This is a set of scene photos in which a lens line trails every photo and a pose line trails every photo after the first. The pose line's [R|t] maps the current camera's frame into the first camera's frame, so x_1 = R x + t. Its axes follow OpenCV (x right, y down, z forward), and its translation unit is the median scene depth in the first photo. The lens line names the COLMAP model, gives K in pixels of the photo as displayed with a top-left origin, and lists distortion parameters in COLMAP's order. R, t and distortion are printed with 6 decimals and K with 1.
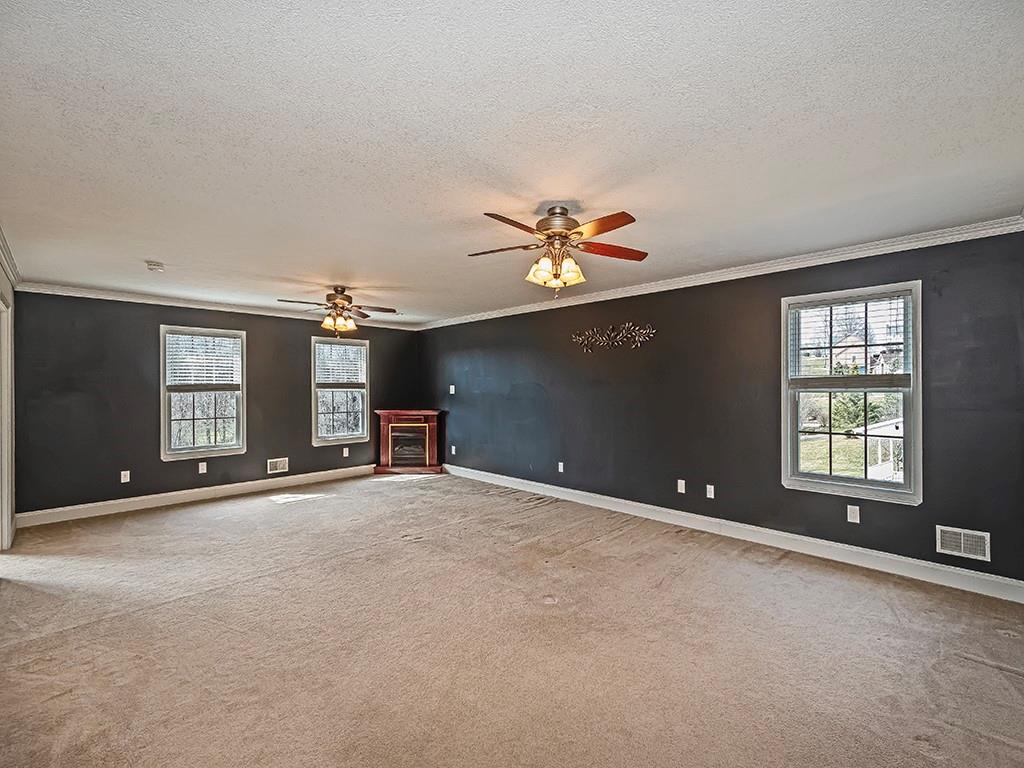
lens RADIAL K [[463.9, 0, 515.3], [0, 463.9, 384.2], [0, 0, 1]] dist [0.006174, 0.000418]
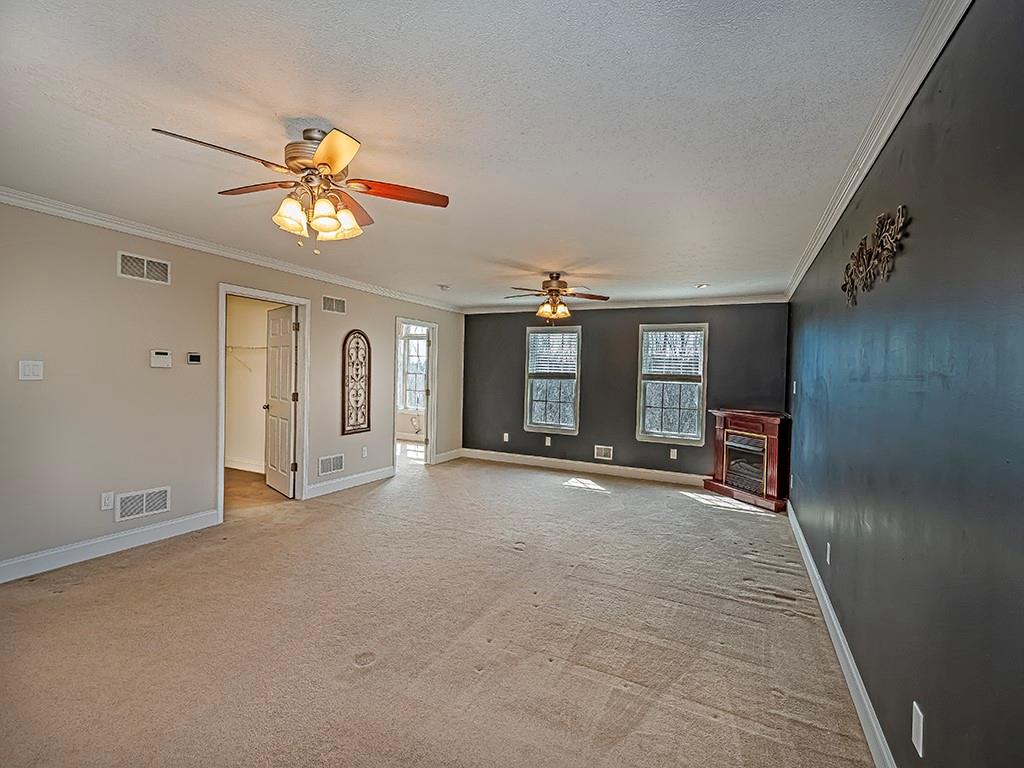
lens RADIAL K [[463.9, 0, 510.9], [0, 463.9, 386.2], [0, 0, 1]] dist [0.006174, 0.000418]
pose [[0.306899, 0.041645, -0.950830, 0.367132], [-0.025115, 0.999049, 0.035650, -0.004312], [0.951411, 0.012939, 0.307653, 0.433668]]
